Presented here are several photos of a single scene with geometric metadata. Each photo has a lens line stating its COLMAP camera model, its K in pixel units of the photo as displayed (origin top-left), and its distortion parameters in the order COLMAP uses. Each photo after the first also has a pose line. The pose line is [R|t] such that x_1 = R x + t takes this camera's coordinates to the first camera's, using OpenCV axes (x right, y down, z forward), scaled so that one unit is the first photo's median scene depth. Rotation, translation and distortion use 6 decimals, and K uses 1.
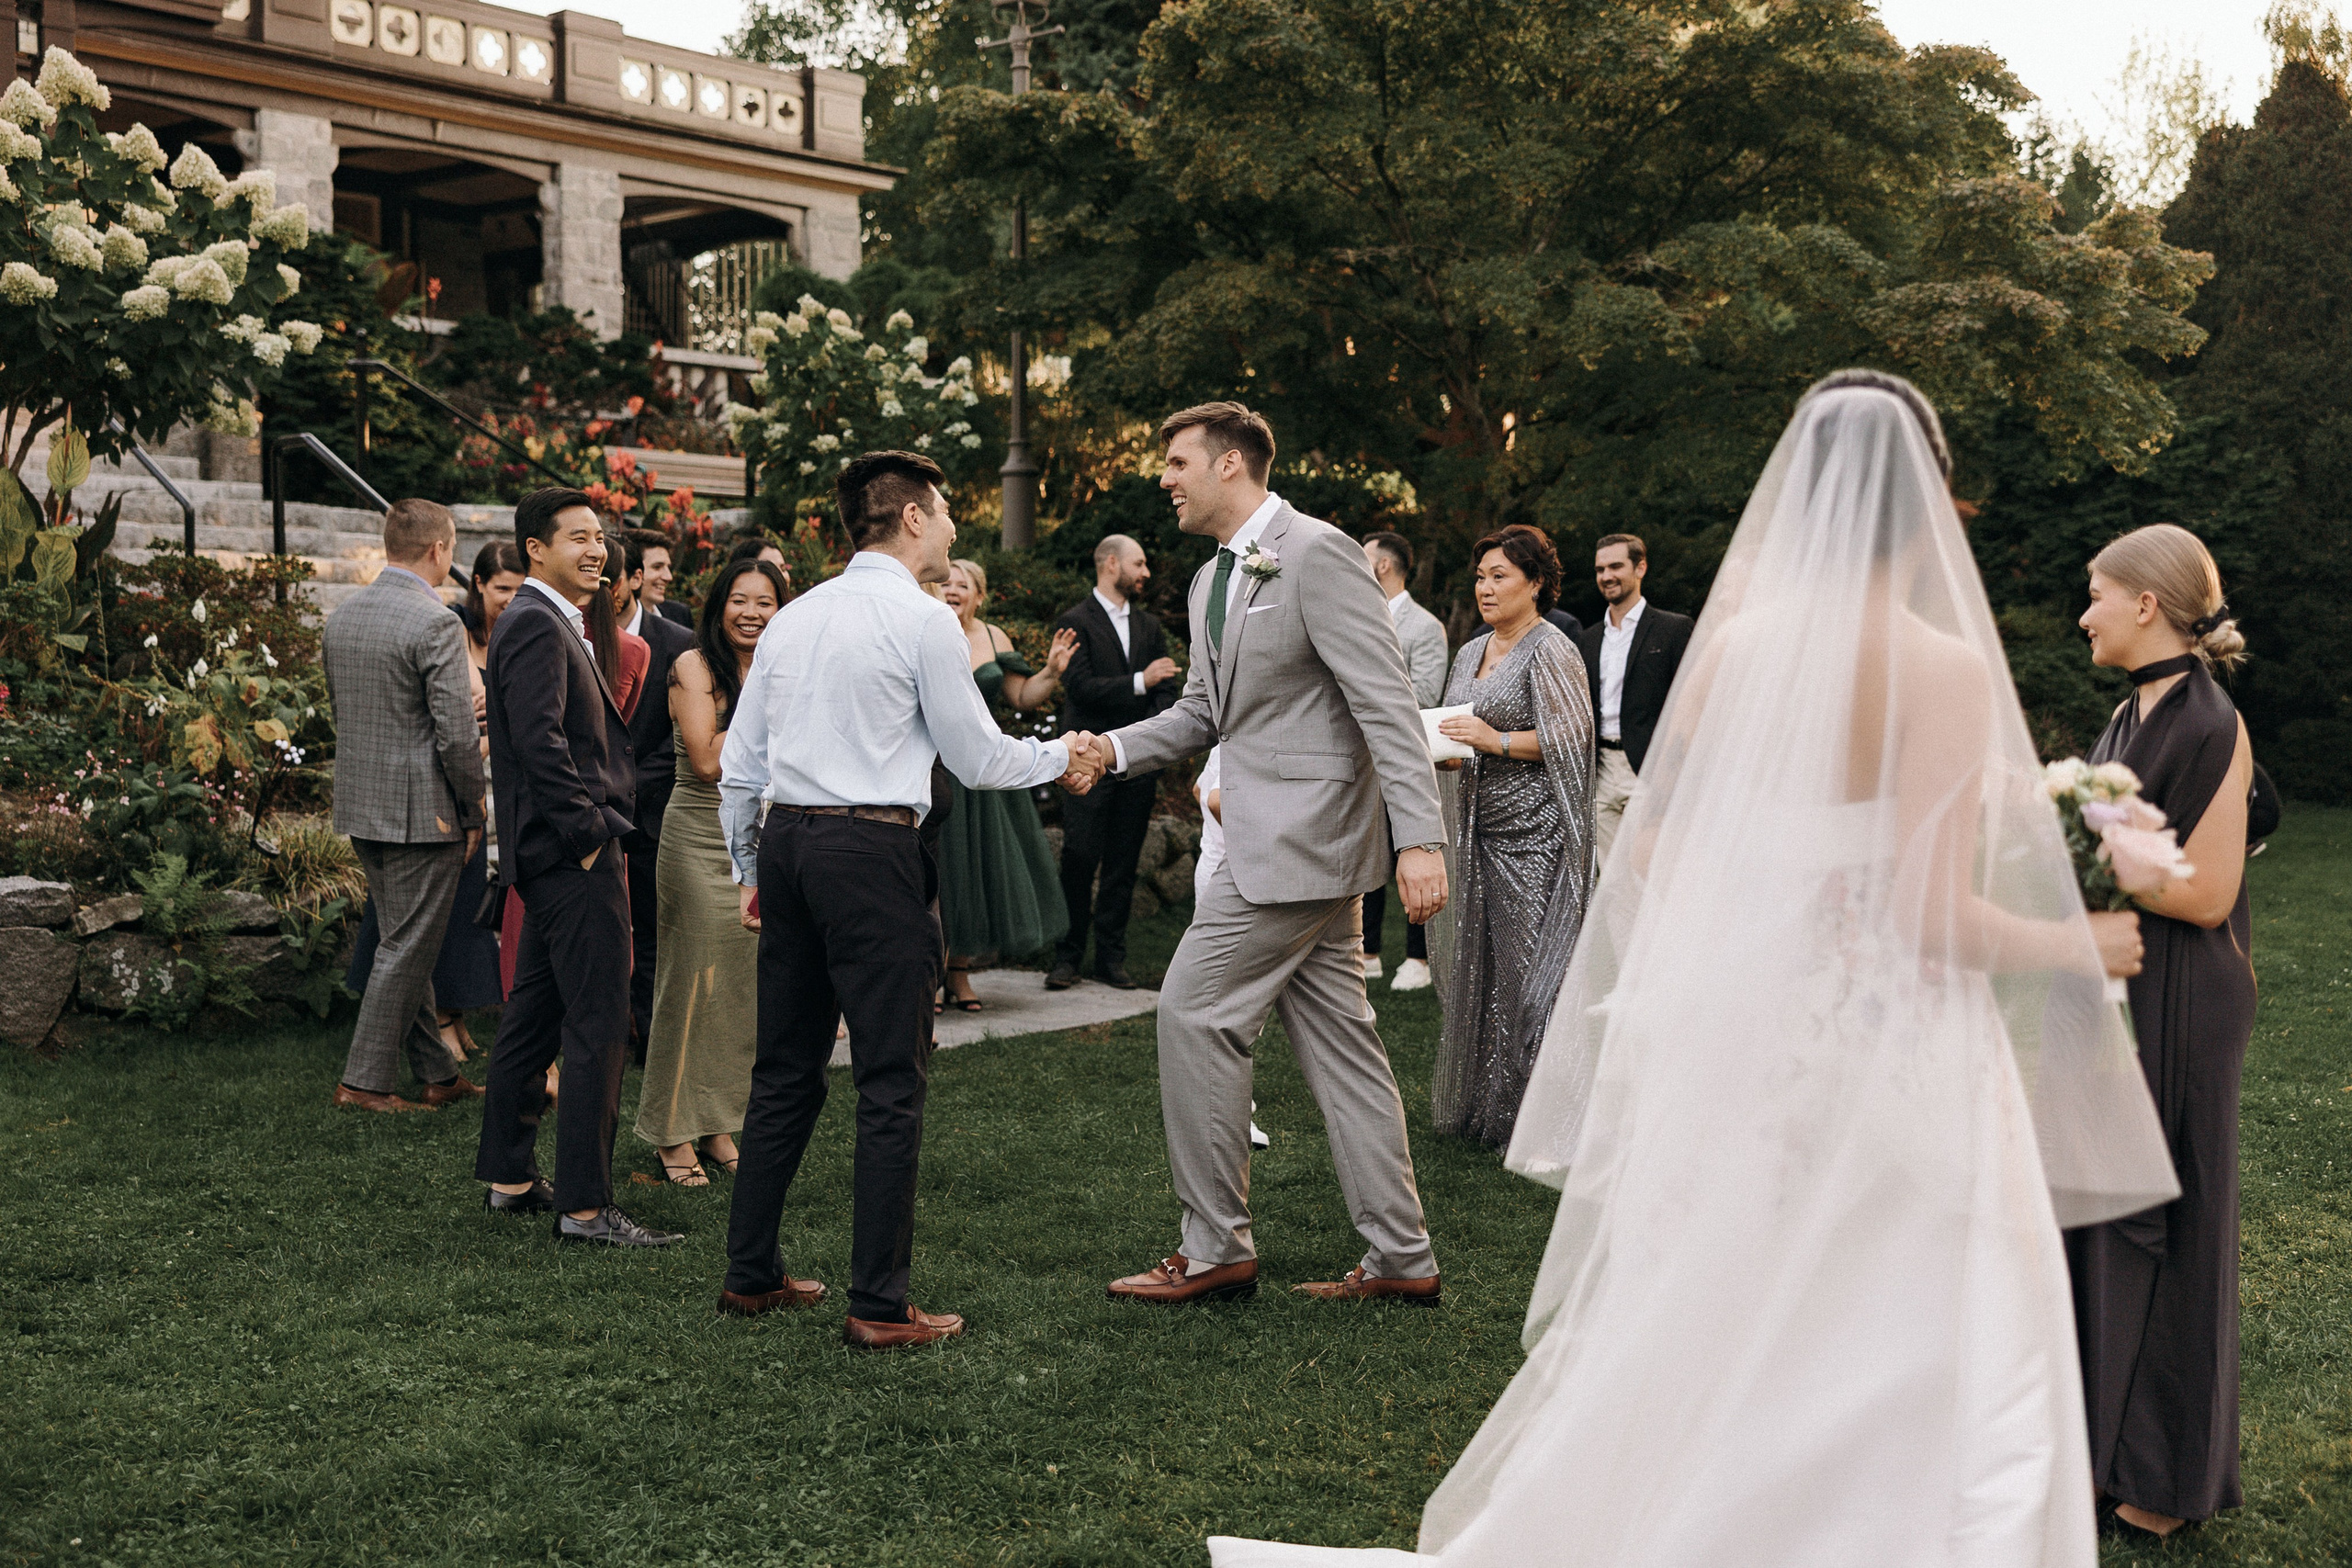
lens RADIAL K [[2560.0, 0, 1141.2], [0, 2560.0, 784.7], [0, 0, 1]] dist [-0.000067, 0.025974]
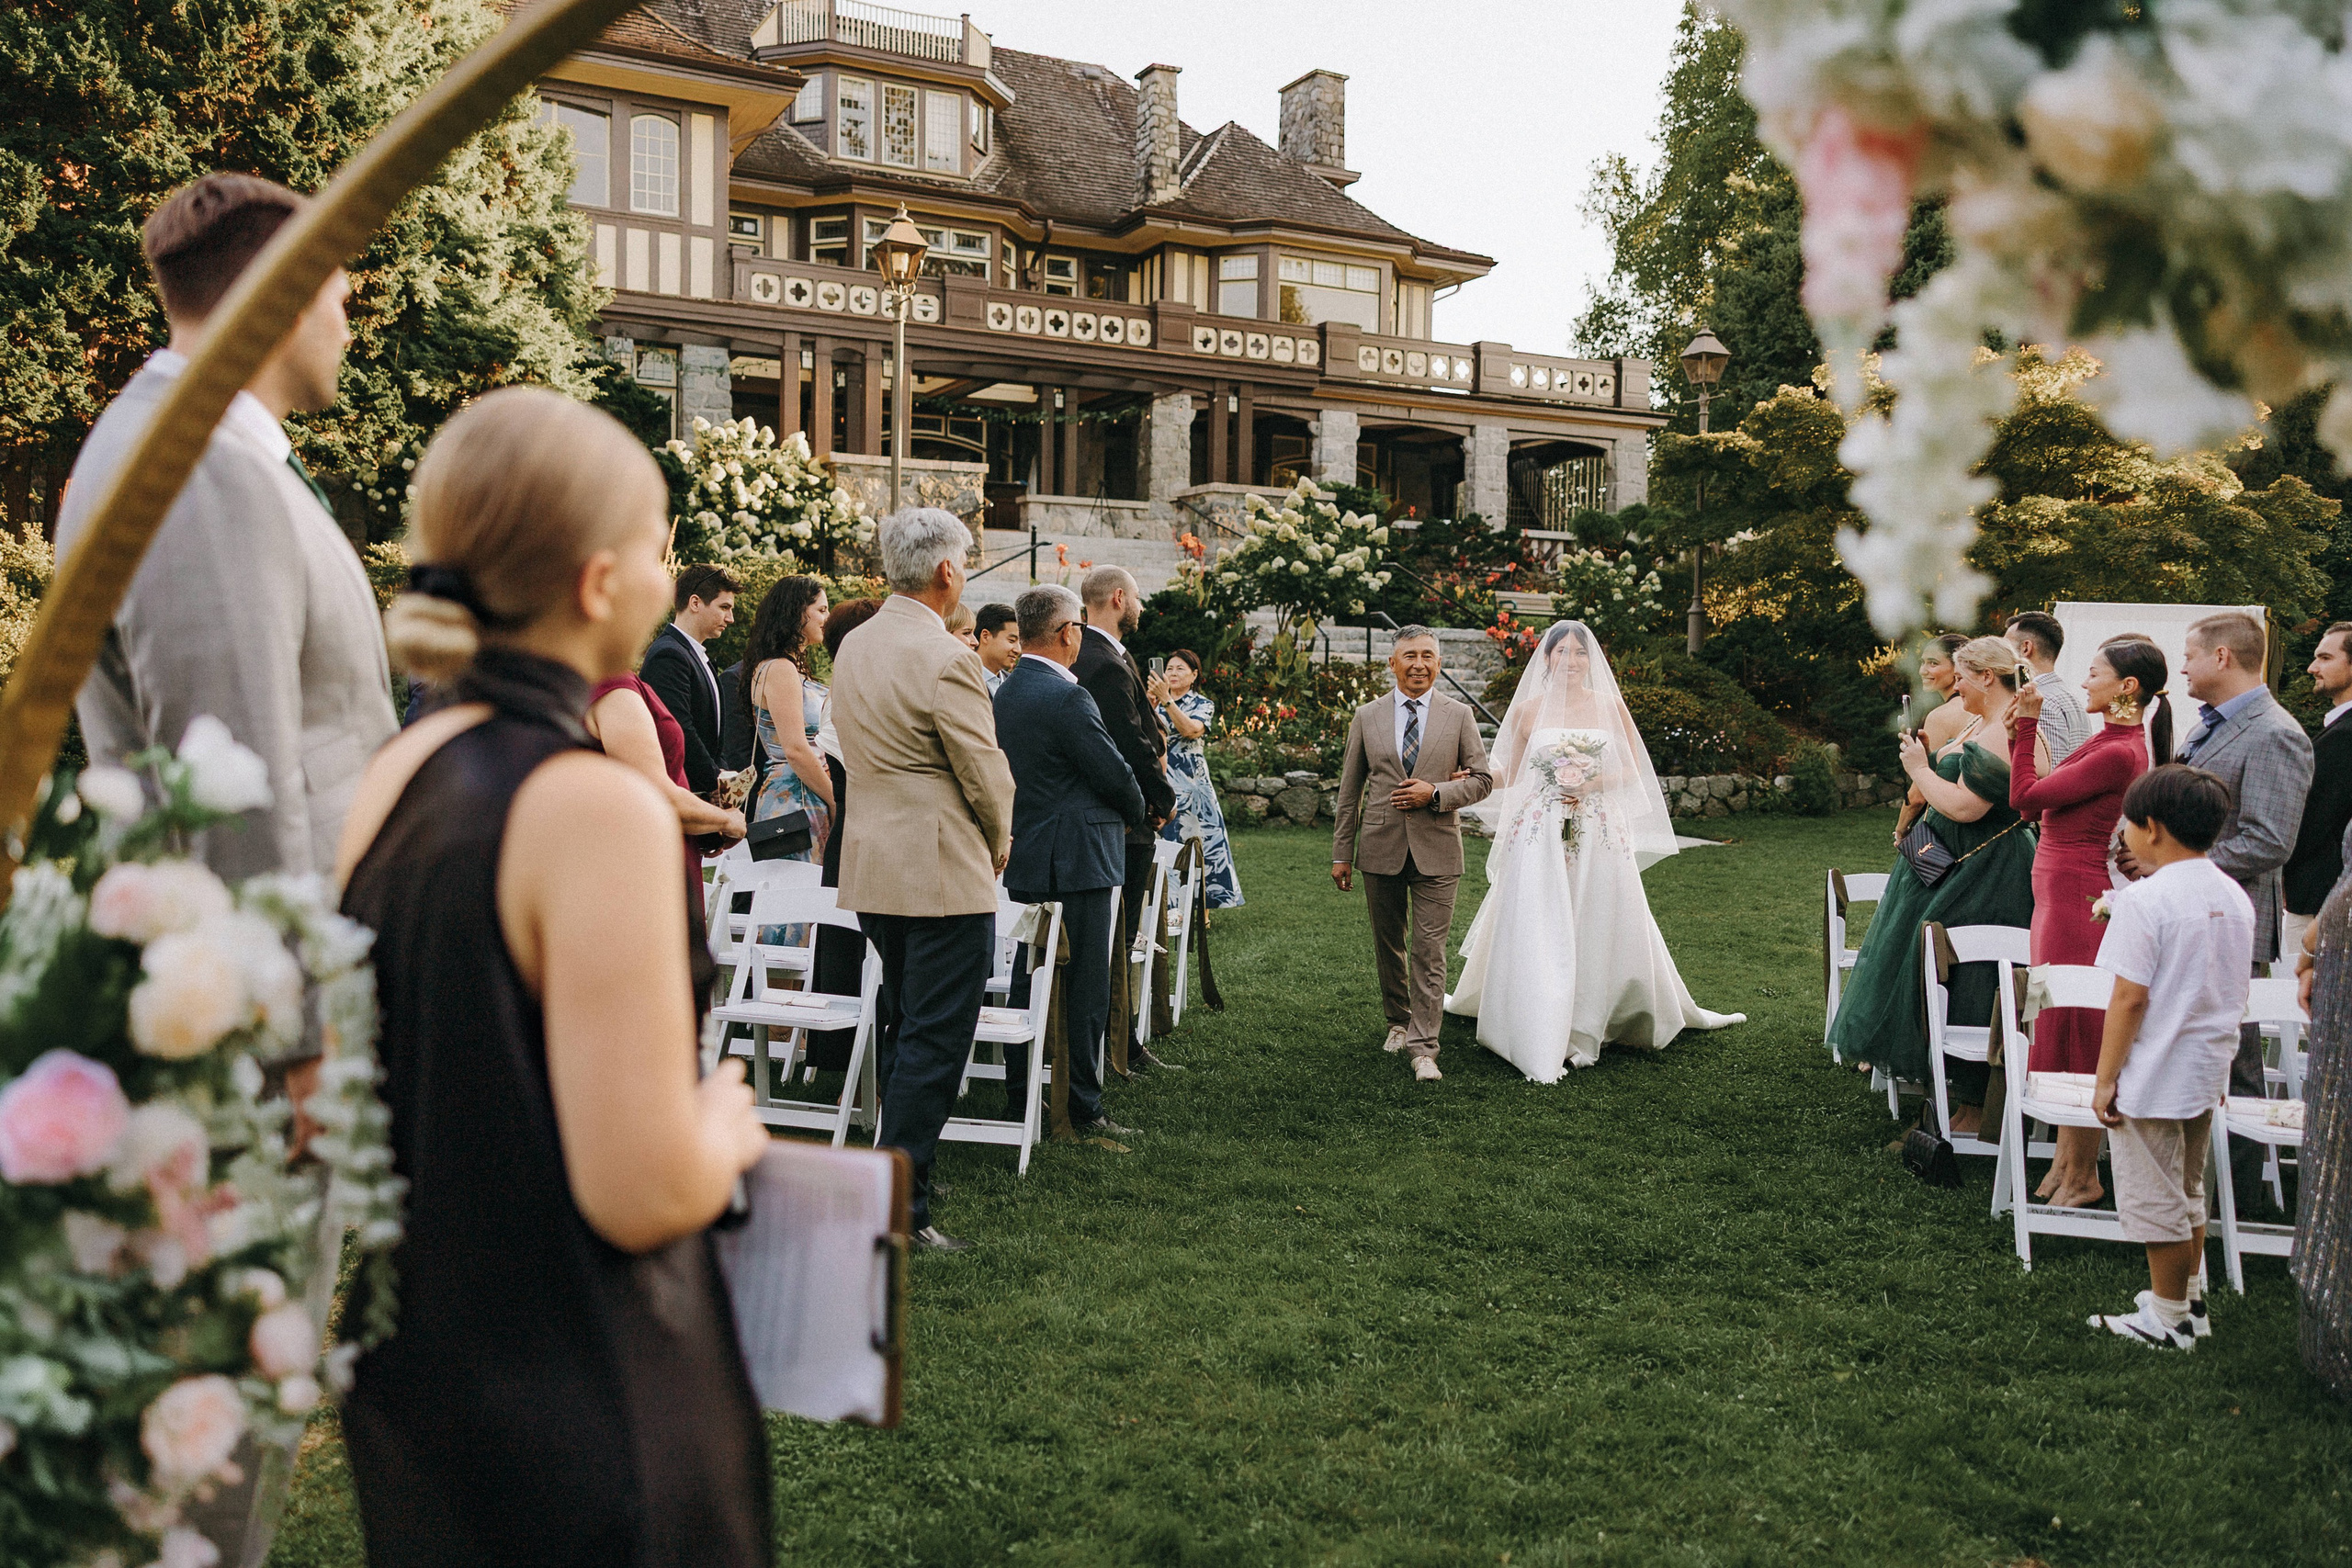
lens RADIAL K [[1816.9, 0, 1184.9], [0, 1816.9, 777.8], [0, 0, 1]] dist [0.004197, 0.000798]
pose [[0.931632, 0.028520, -0.362281, 0.066090], [-0.030538, 0.999534, 0.000156, 0.014762], [0.362117, 0.010918, 0.932069, -0.327098]]
